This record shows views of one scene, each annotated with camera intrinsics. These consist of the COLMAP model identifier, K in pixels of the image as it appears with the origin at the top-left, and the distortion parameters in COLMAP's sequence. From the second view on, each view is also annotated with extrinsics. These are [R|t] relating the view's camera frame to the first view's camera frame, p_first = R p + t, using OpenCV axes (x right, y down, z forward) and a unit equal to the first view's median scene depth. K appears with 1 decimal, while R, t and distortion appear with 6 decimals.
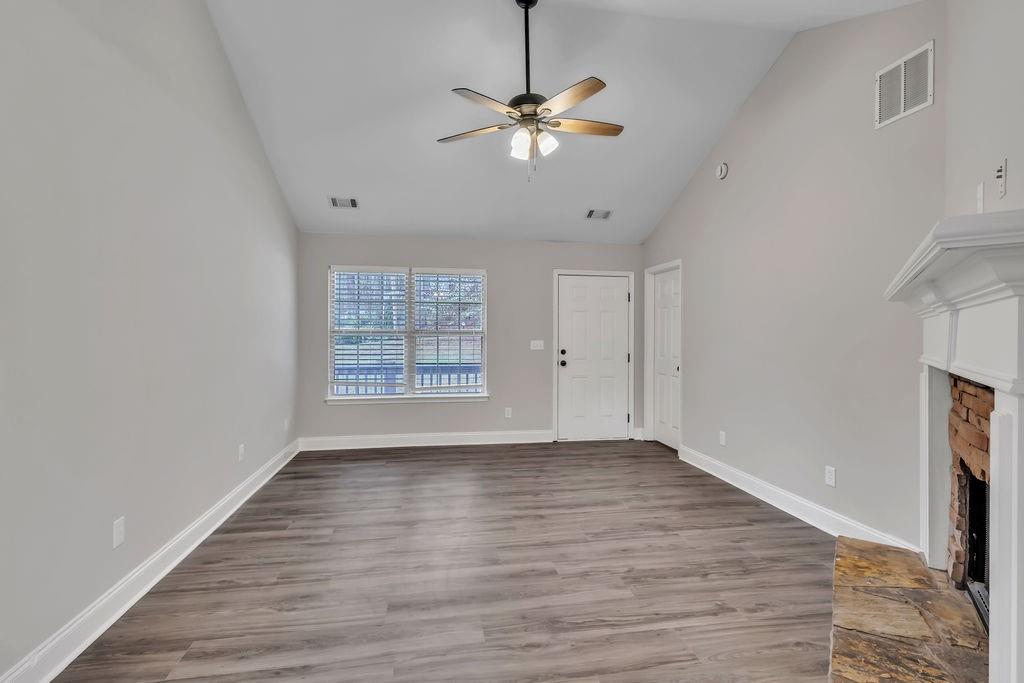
lens RADIAL K [[482.7, 0, 510.2], [0, 482.7, 339.2], [0, 0, 1]] dist [-0.018251, -0.000026]
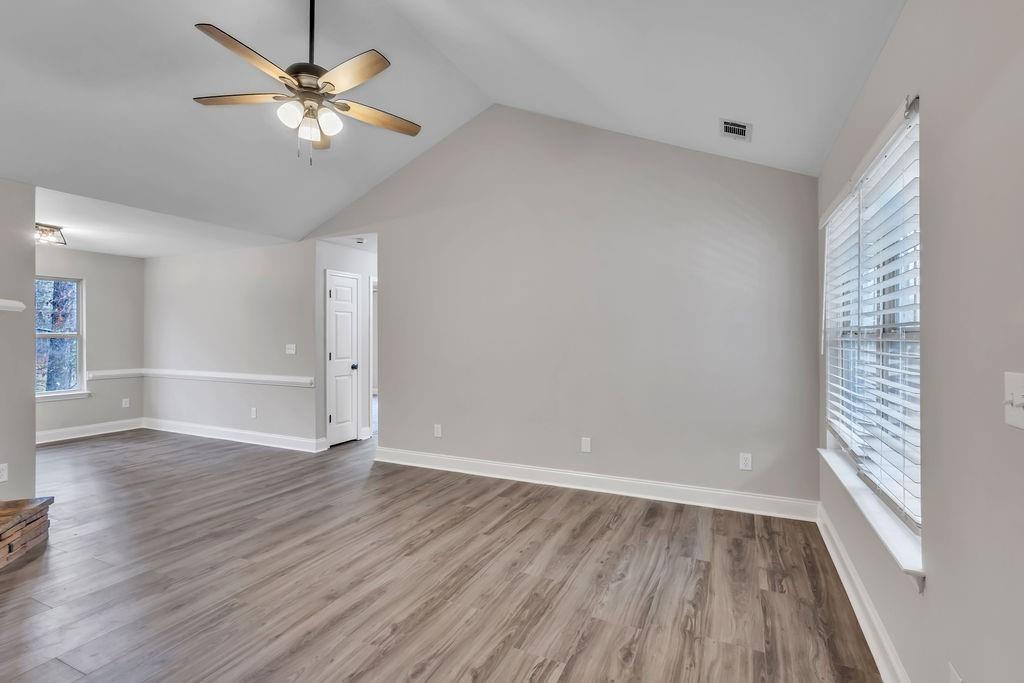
lens RADIAL K [[482.7, 0, 511.0], [0, 482.7, 341.5], [0, 0, 1]] dist [-0.018251, -0.000026]
pose [[-0.573878, 0.000460, -0.818941, 0.547407], [-0.009932, 0.999922, 0.007521, -0.005550], [0.818880, 0.012450, -0.573829, 1.832918]]
